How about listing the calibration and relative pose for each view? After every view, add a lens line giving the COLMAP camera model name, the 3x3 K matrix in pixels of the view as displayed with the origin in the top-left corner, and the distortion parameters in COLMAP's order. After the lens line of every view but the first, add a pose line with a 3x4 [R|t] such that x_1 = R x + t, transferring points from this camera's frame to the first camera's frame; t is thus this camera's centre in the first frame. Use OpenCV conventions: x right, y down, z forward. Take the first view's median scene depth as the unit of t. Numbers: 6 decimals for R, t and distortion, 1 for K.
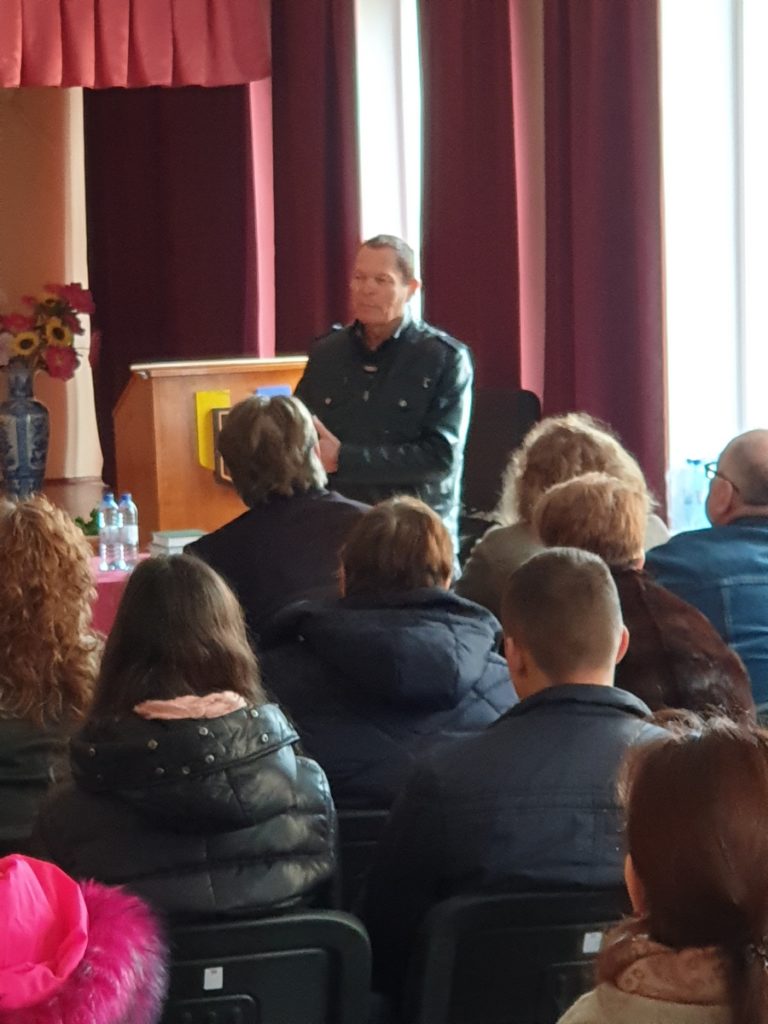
lens RADIAL K [[3491.8, 0, 384.0], [0, 3491.8, 512.0], [0, 0, 1]] dist [0.076955, -0.723432]
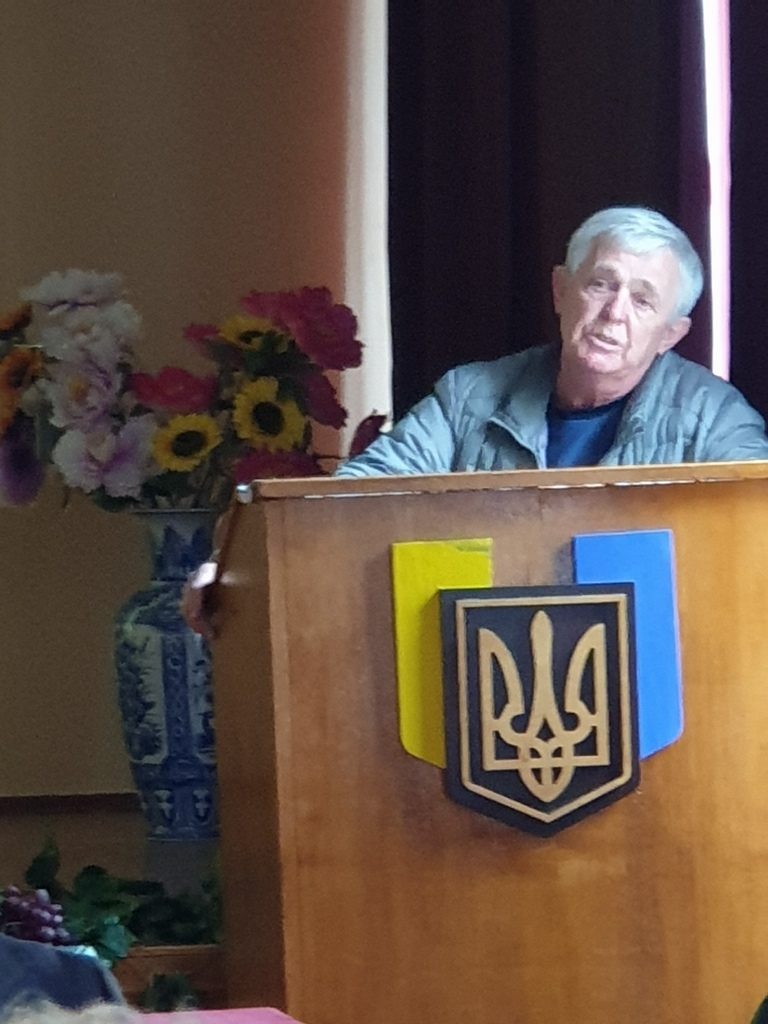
lens RADIAL K [[6523.6, 0, 384.0], [0, 6523.6, 512.0], [0, 0, 1]] dist [0.132943, 2.811938]
pose [[0.985253, 0.011111, -0.170742, 0.044590], [-0.020311, 0.998429, -0.052229, -0.002547], [0.169893, 0.054926, 0.983931, 0.280853]]
